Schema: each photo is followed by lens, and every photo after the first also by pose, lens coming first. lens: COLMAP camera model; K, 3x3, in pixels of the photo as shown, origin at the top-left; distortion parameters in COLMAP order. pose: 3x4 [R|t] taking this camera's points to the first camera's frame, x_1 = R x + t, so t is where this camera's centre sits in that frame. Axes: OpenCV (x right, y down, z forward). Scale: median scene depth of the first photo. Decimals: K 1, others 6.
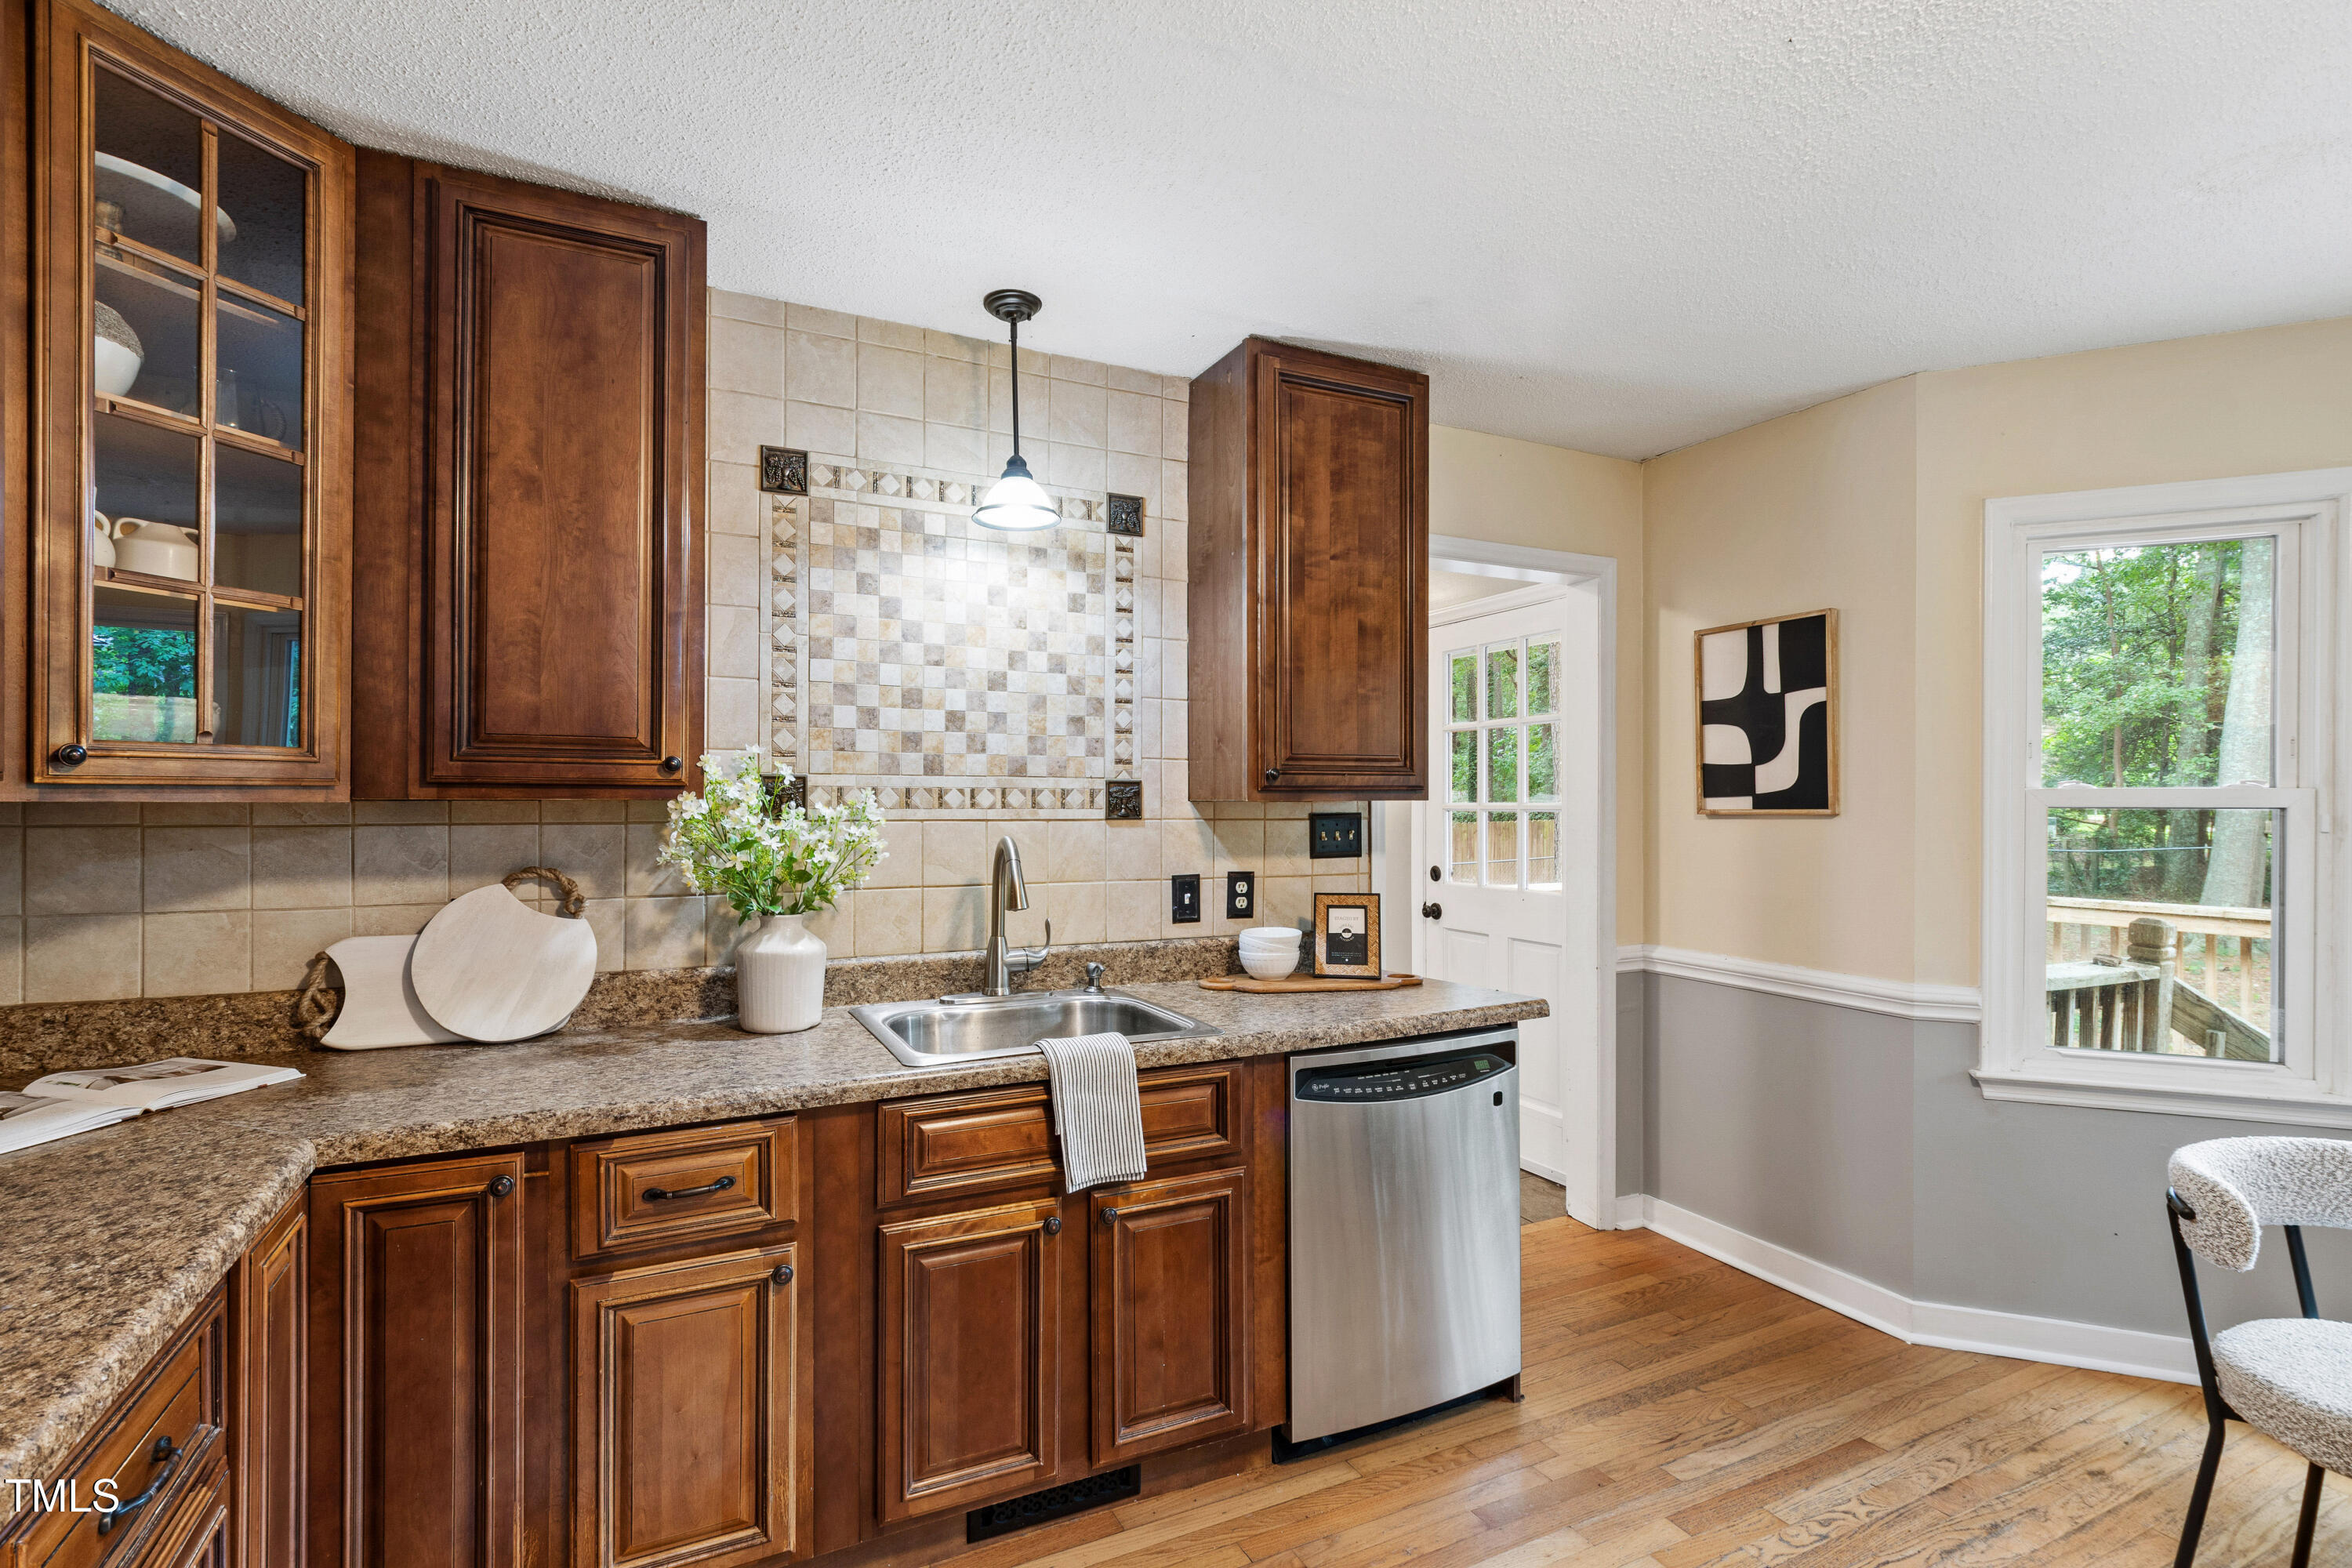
lens RADIAL K [[1052.9, 0, 1131.3], [0, 1052.9, 799.2], [0, 0, 1]] dist [-0.001206, -0.000414]
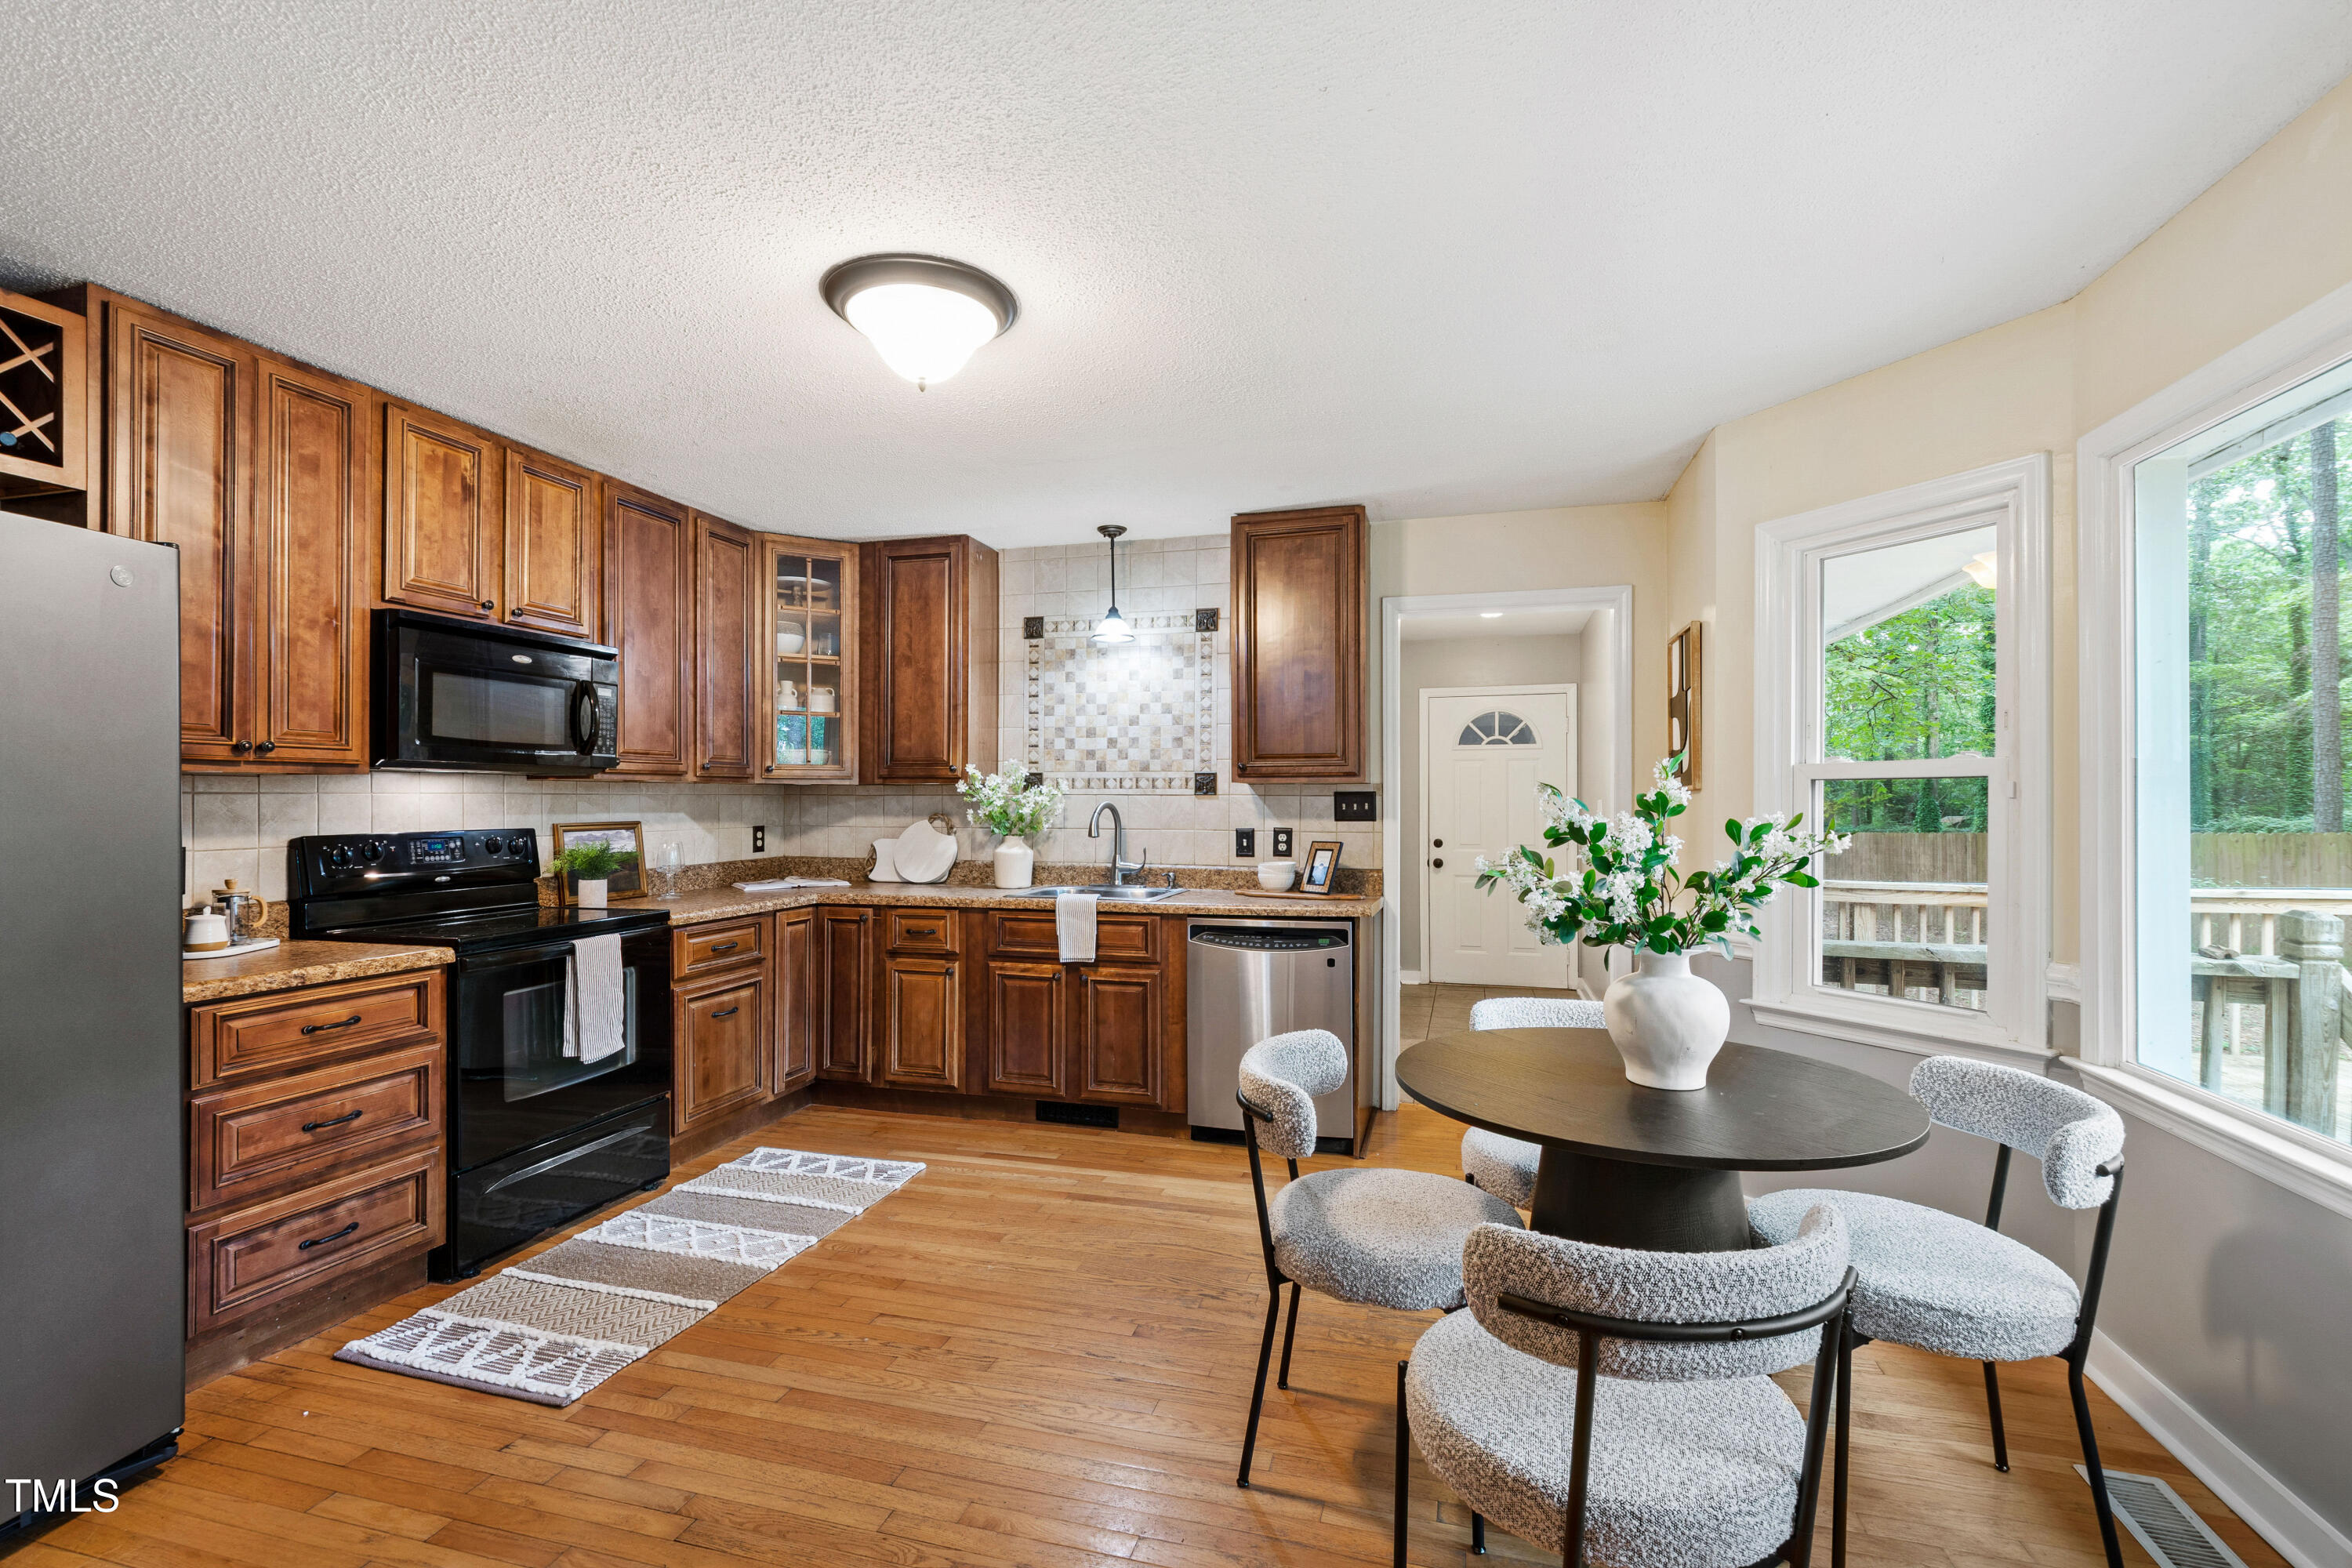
lens RADIAL K [[1025.6, 0, 1186.3], [0, 1025.6, 799.6], [0, 0, 1]] dist [-0.000832, -0.000186]
pose [[0.763641, -0.002909, -0.645634, 1.220786], [-0.000388, 0.999988, -0.004964, 0.040684], [0.645641, 0.004041, 0.763631, -0.362595]]
